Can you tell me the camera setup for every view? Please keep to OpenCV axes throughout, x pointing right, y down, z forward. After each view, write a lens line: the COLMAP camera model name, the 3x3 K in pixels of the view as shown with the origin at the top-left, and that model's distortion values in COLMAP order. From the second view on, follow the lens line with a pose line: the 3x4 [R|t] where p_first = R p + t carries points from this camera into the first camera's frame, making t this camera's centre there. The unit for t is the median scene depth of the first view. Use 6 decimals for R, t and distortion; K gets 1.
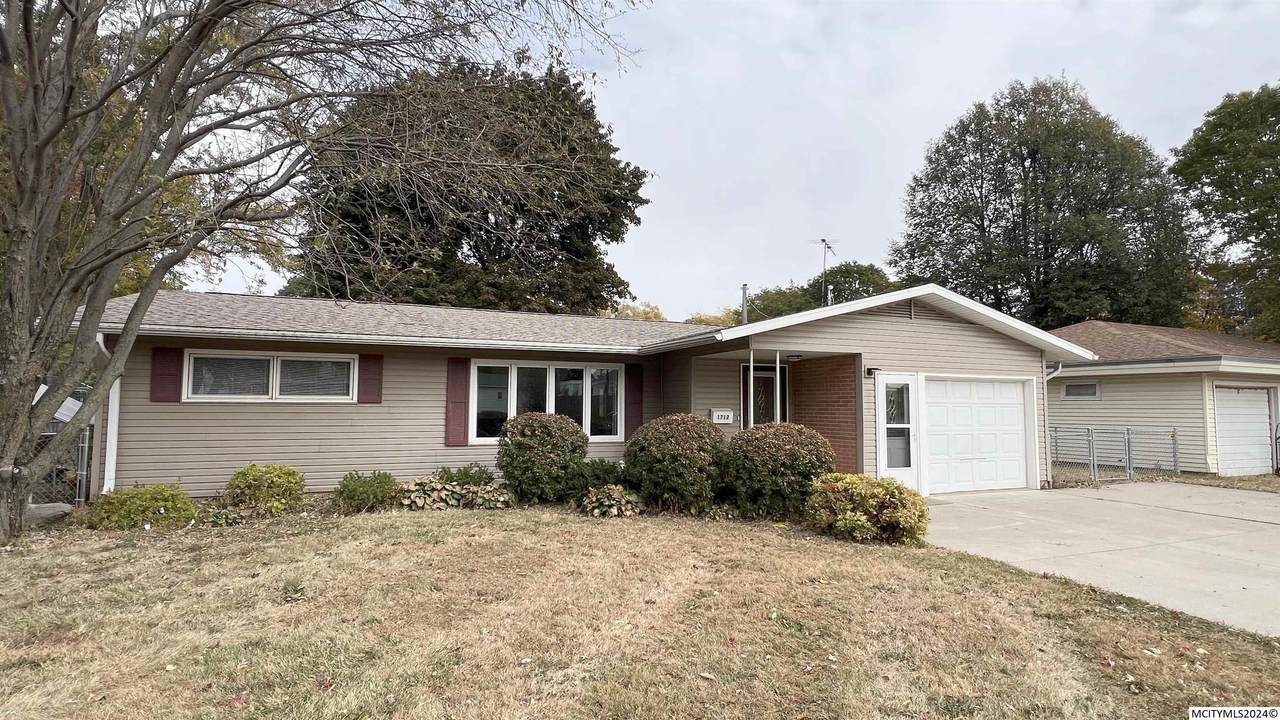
lens RADIAL K [[639.7, 0, 641.7], [0, 639.7, 362.4], [0, 0, 1]] dist [0.000489, 0.000010]
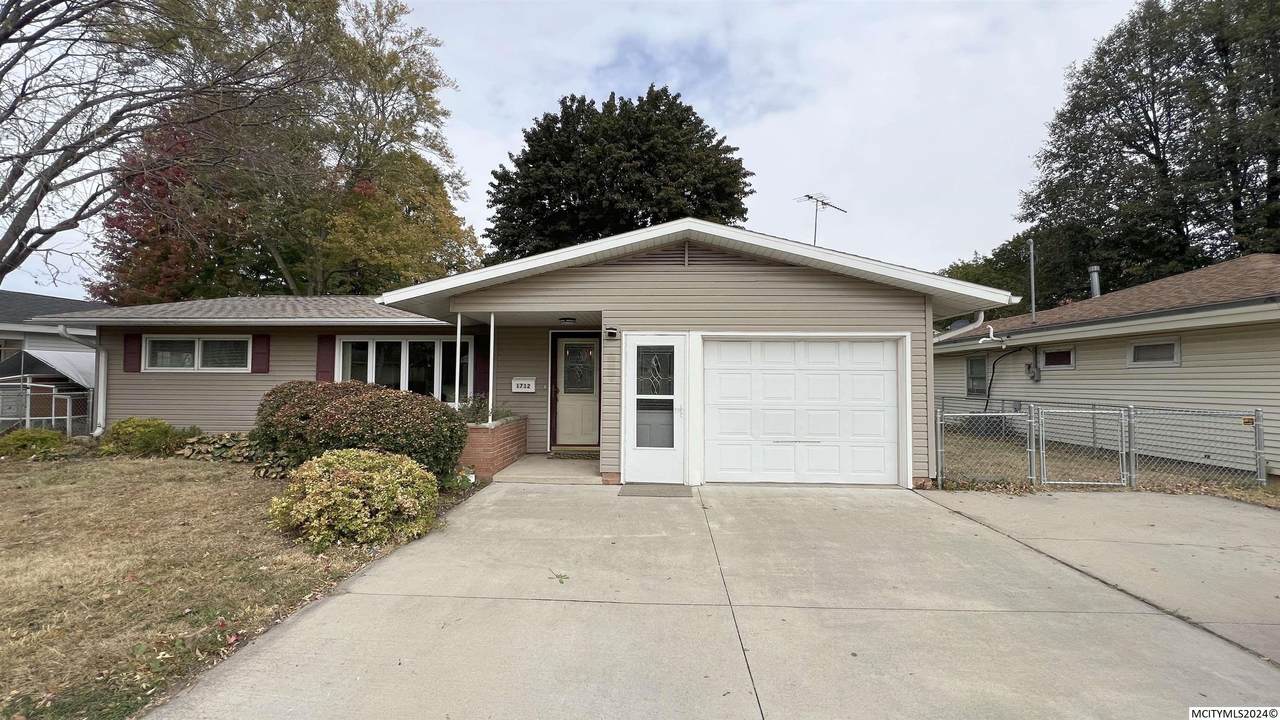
lens RADIAL K [[514.9, 0, 639.1], [0, 514.9, 358.3], [0, 0, 1]] dist [0.003202, 0.000111]
pose [[0.901871, -0.018226, -0.431620, 0.655870], [0.028550, 0.999440, 0.017450, 0.036295], [0.431060, -0.028061, 0.901887, 0.383552]]
